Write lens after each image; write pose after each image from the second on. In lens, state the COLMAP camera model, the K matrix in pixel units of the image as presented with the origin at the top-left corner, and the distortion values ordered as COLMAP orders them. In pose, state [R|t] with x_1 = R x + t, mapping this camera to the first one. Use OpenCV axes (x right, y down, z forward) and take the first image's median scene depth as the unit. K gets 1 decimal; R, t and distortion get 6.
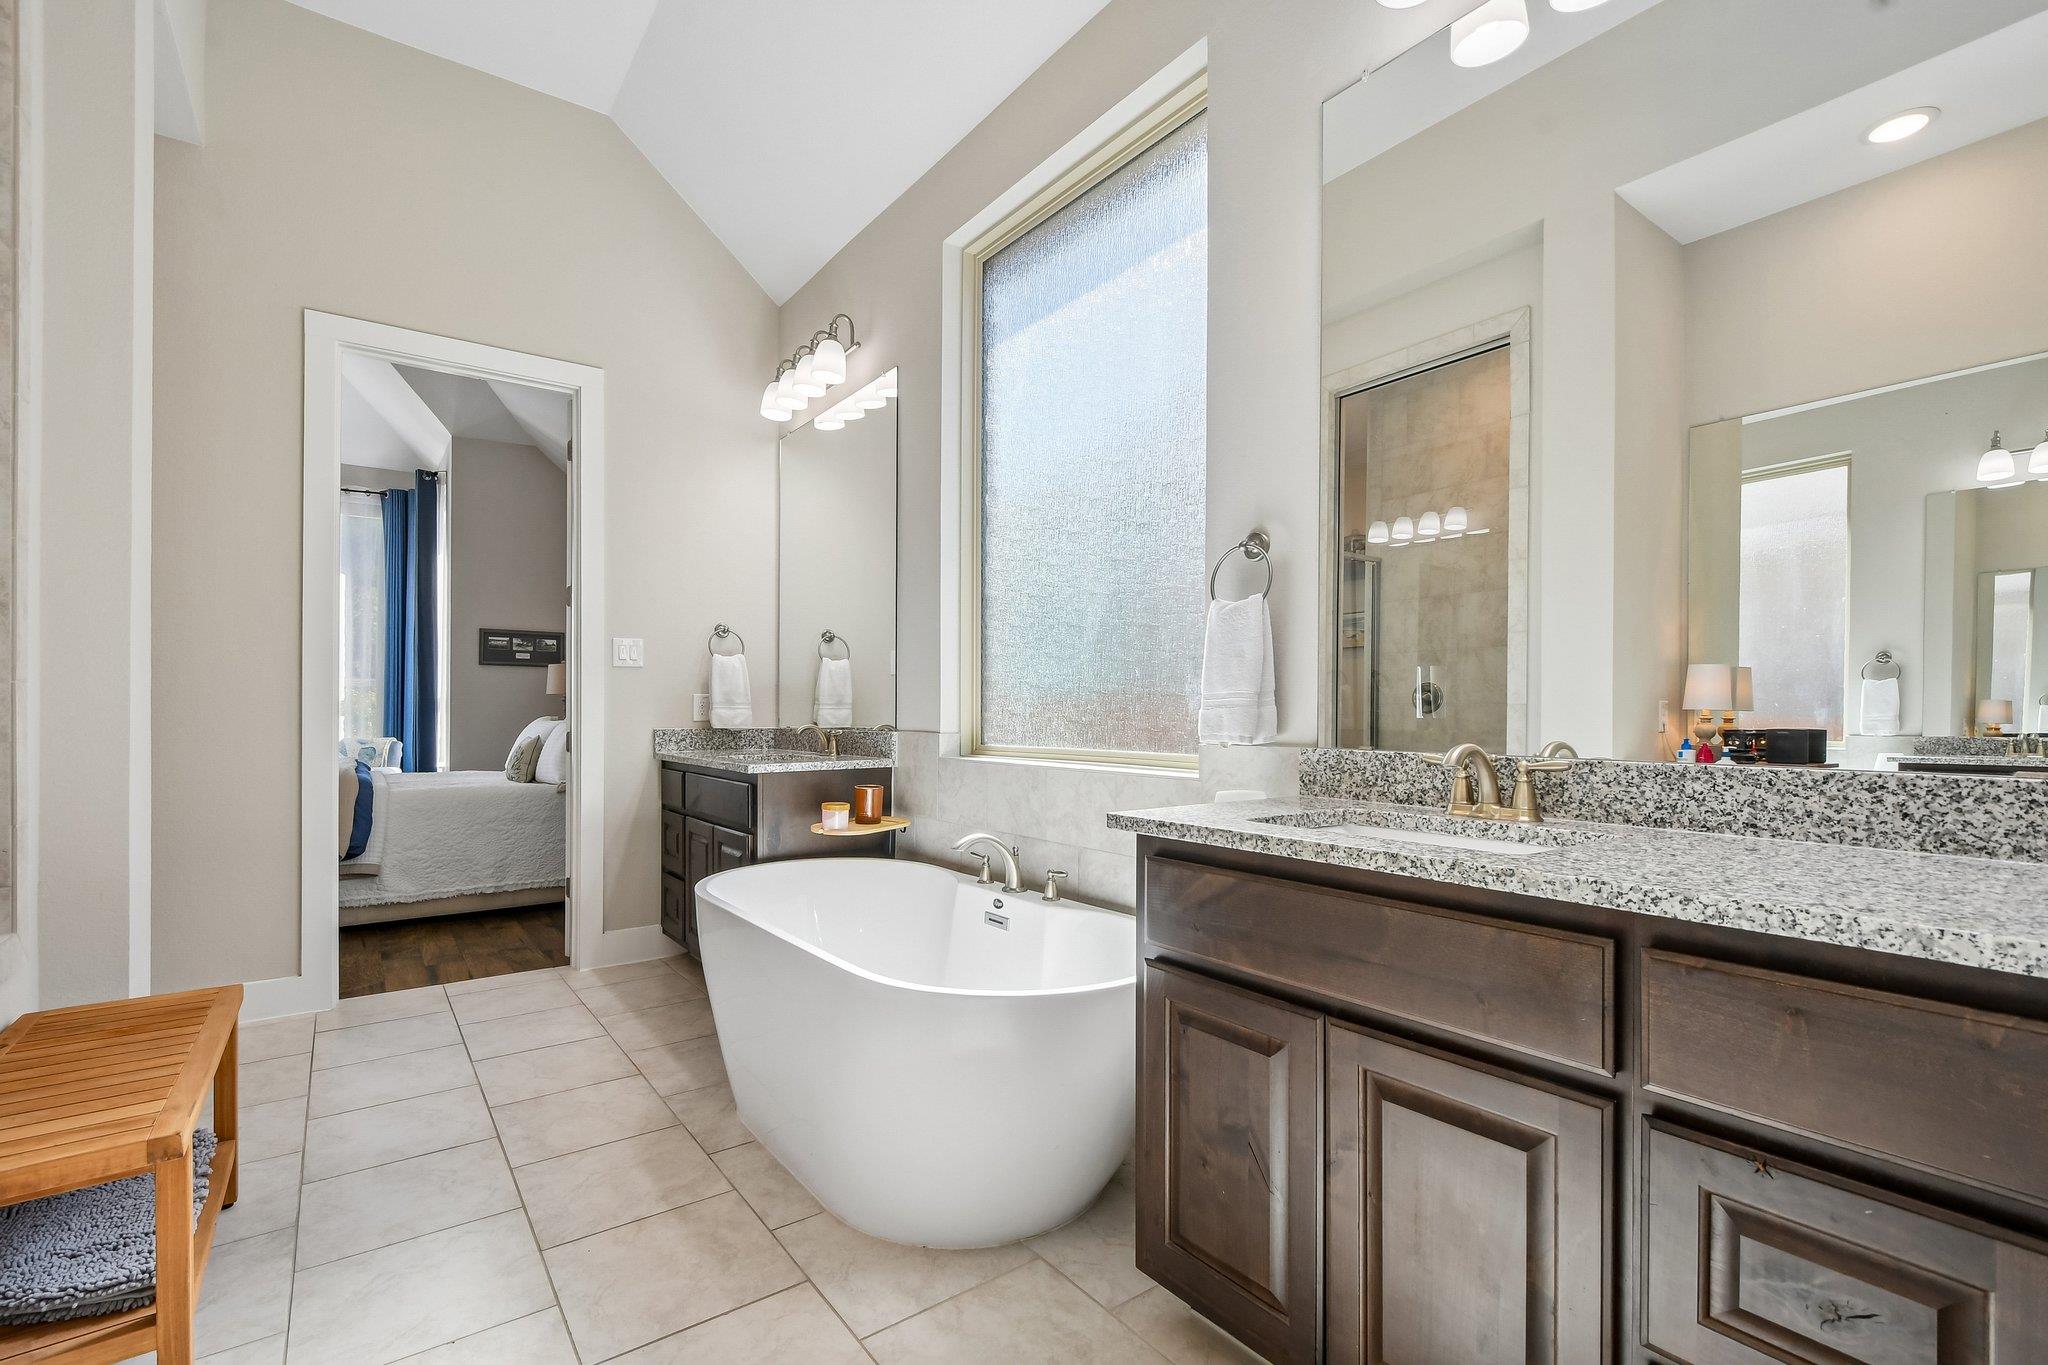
lens RADIAL K [[897.1, 0, 999.4], [0, 897.1, 715.4], [0, 0, 1]] dist [0.003527, -0.005385]
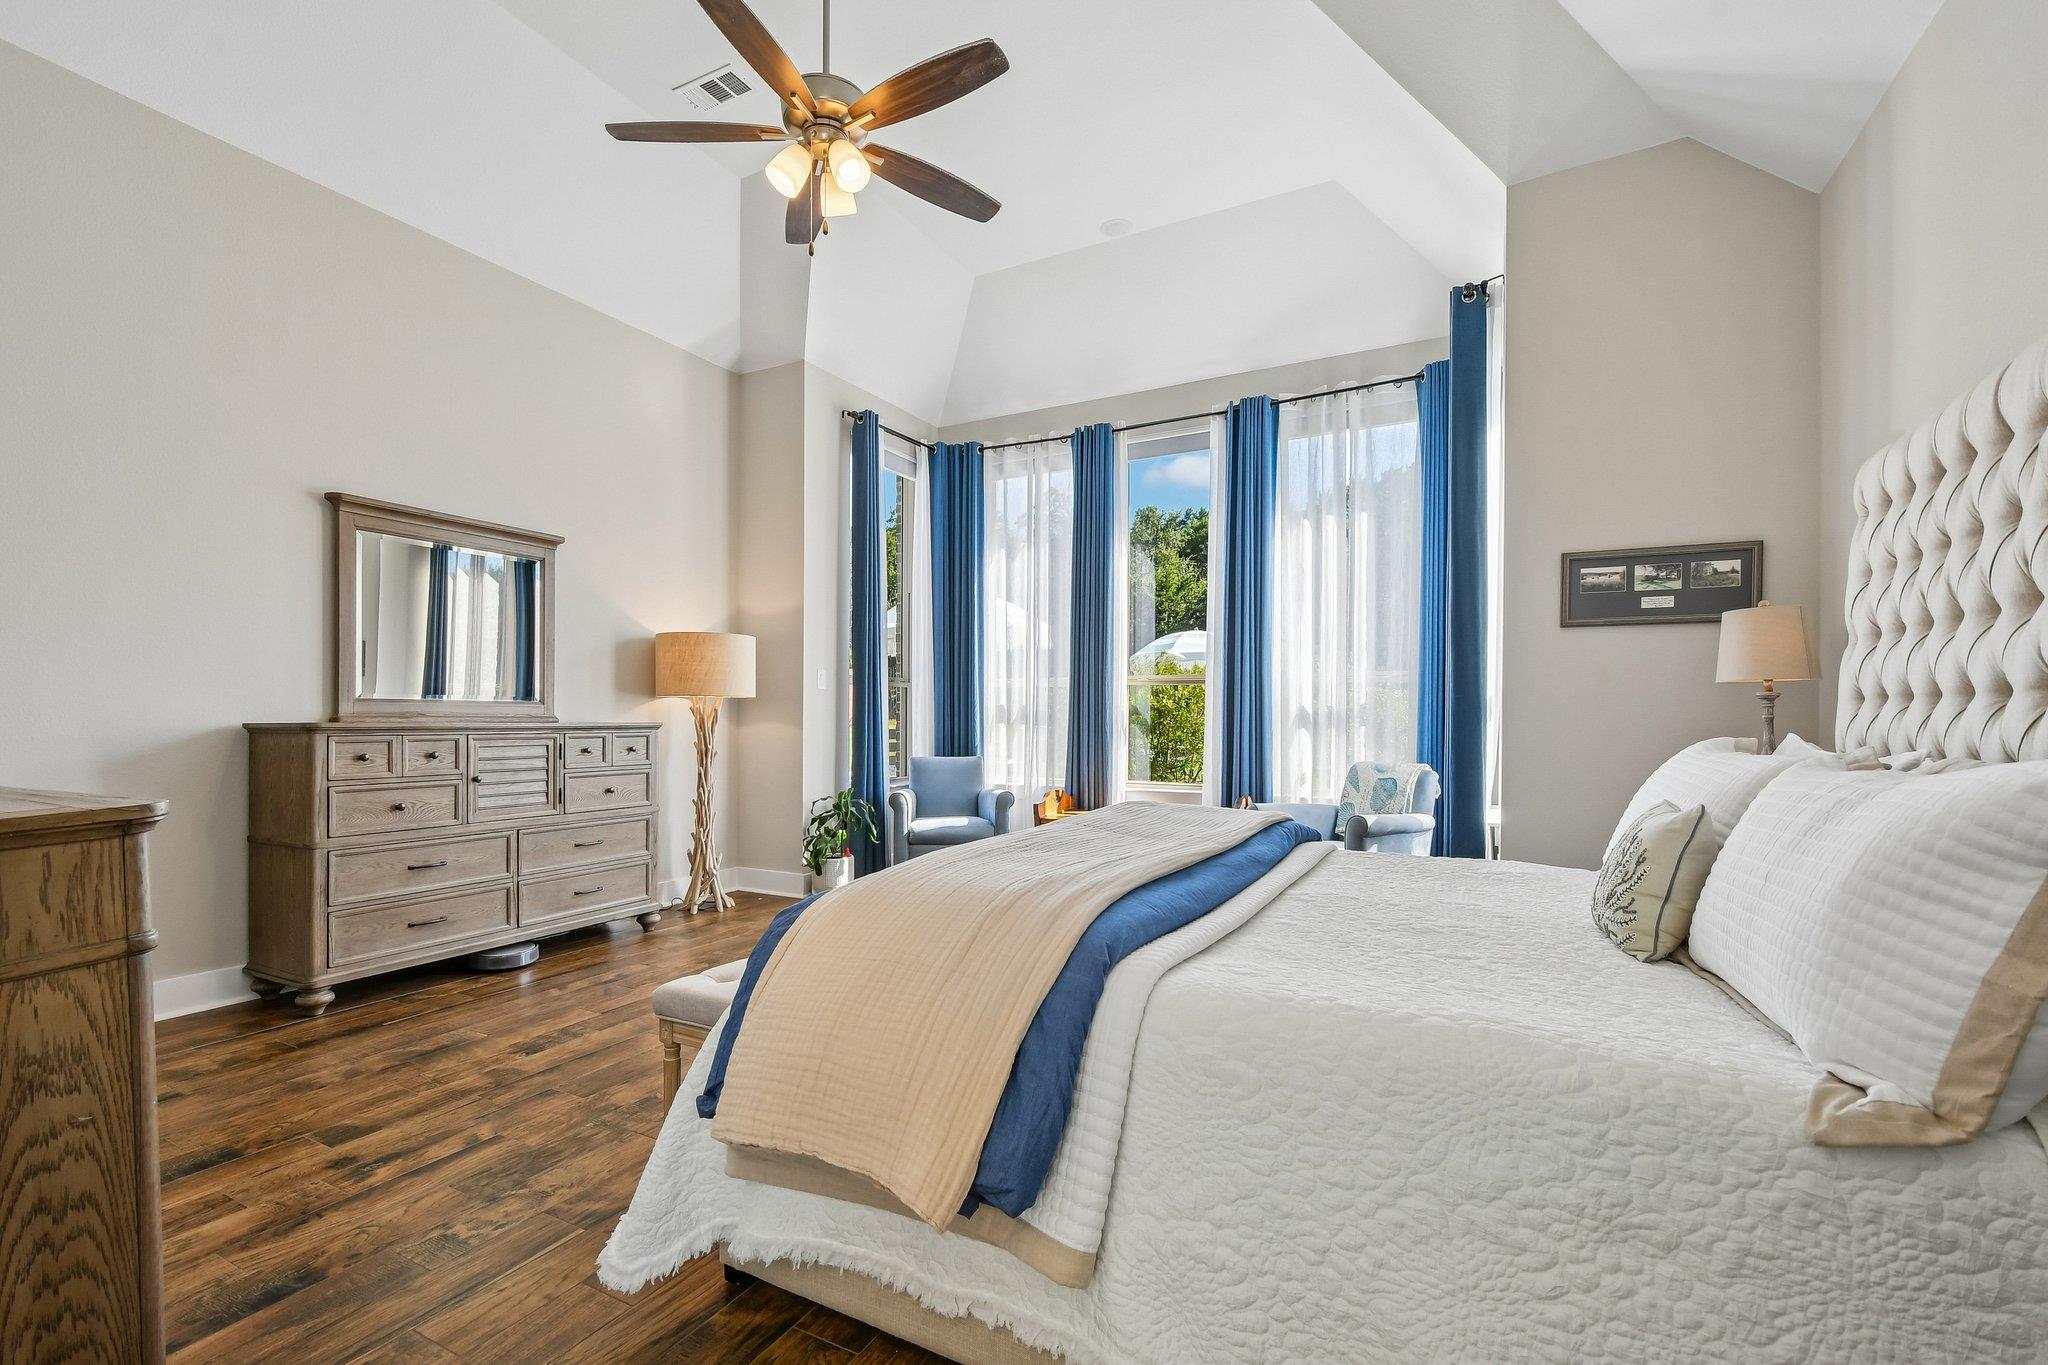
lens RADIAL K [[897.1, 0, 999.4], [0, 897.1, 715.4], [0, 0, 1]] dist [0.003527, -0.005385]
pose [[0.426732, -0.001950, -0.904376, -0.260261], [-0.007090, 0.999960, -0.005502, -0.003241], [0.904351, 0.008760, 0.426701, 0.501523]]
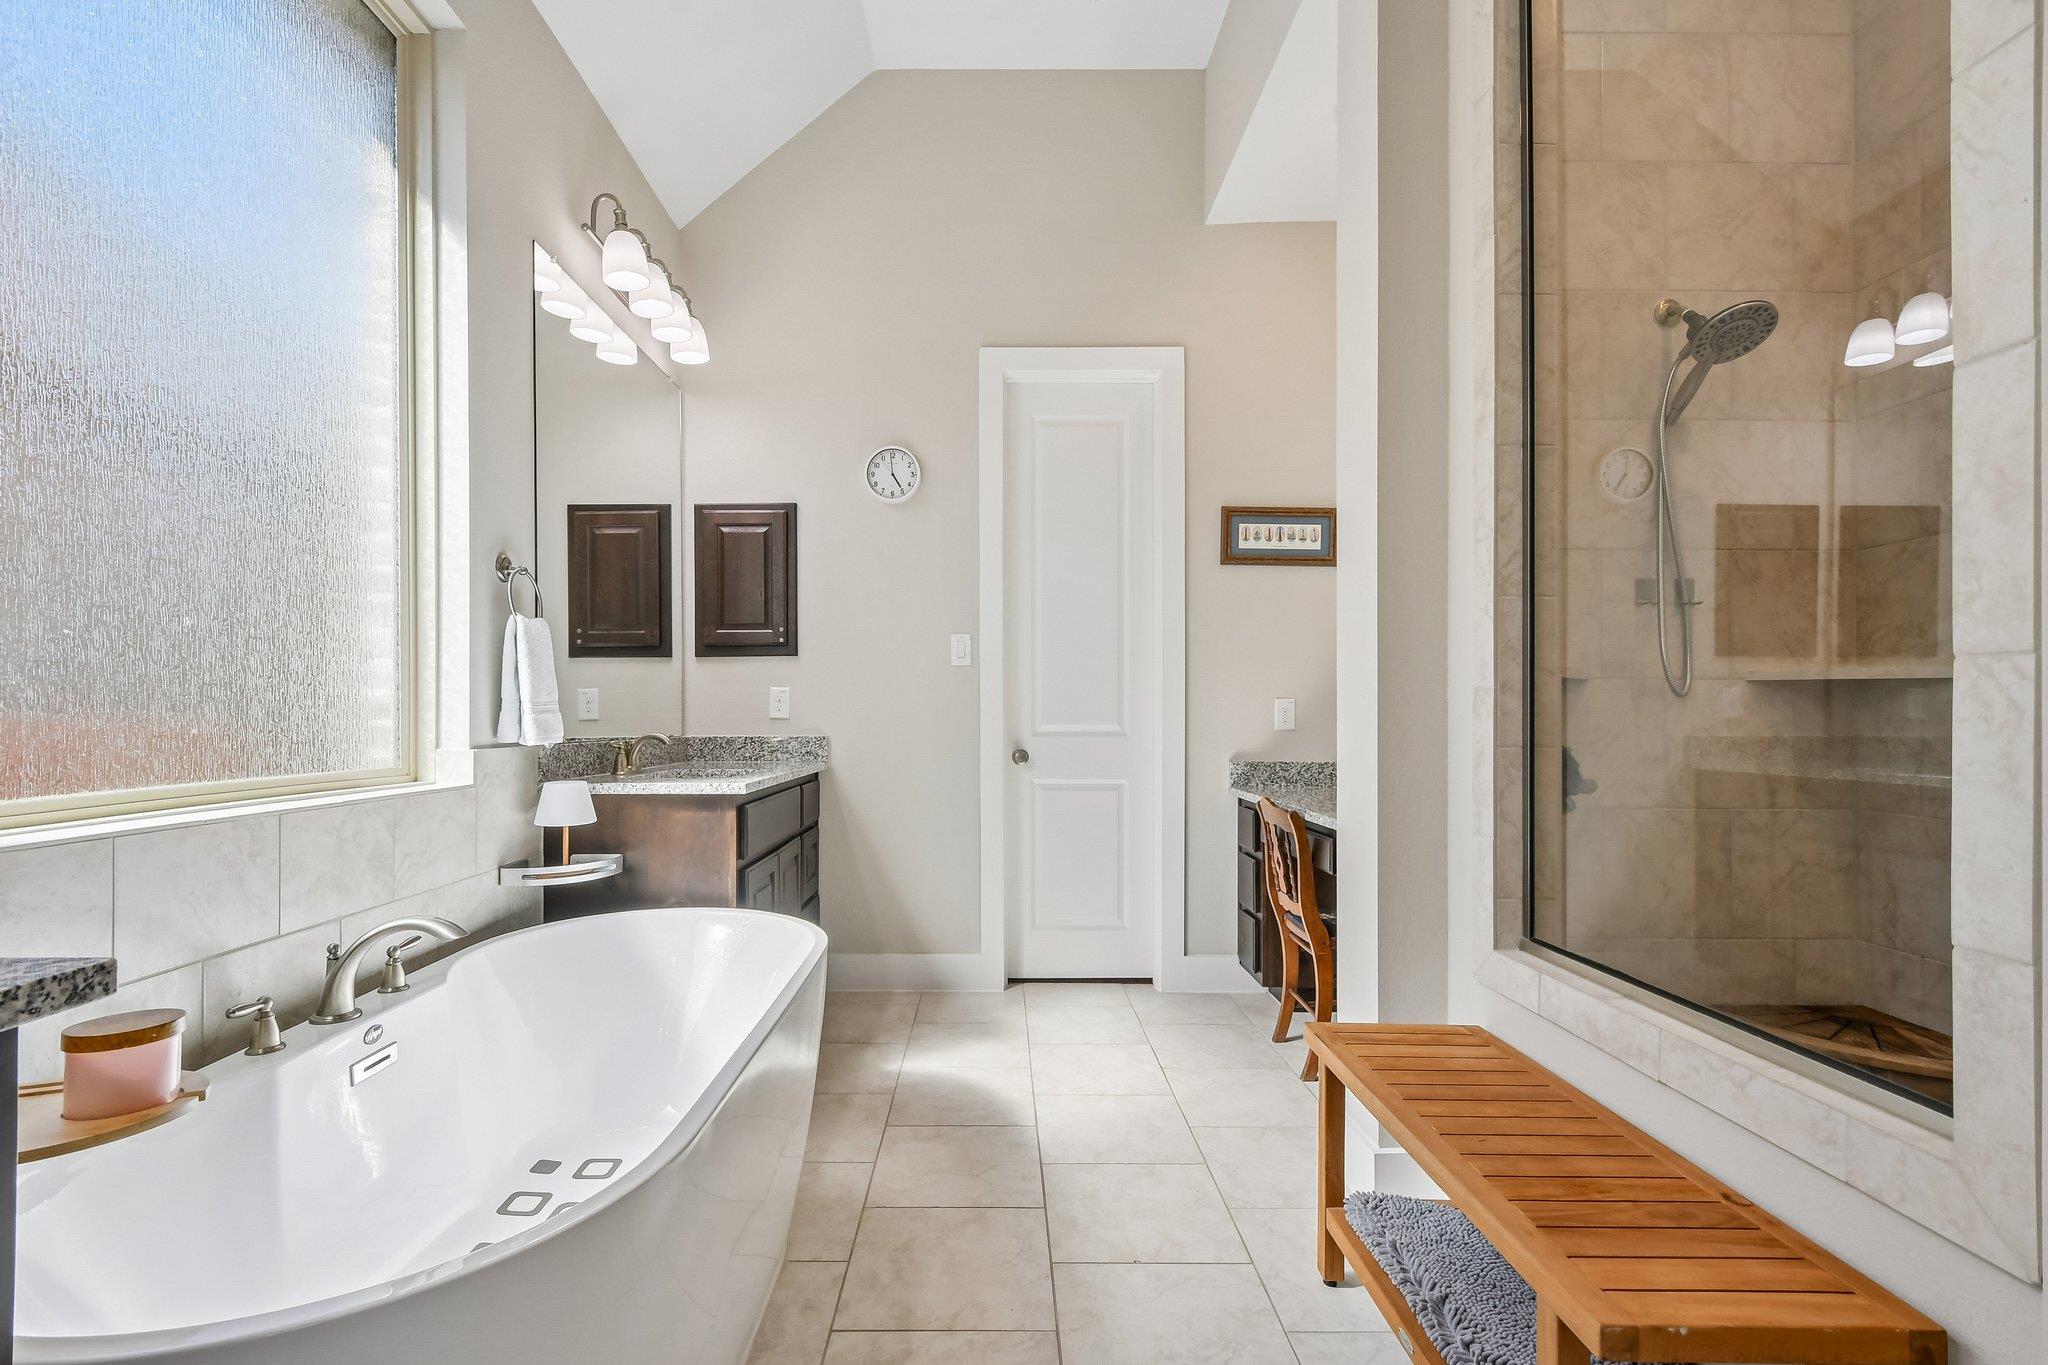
lens RADIAL K [[897.1, 0, 999.4], [0, 897.1, 715.4], [0, 0, 1]] dist [0.003527, -0.005385]
pose [[-0.810657, 0.000693, 0.585521, -0.989001], [0.005720, 0.999961, 0.006735, -0.010809], [-0.585494, 0.008809, -0.810629, 1.755301]]
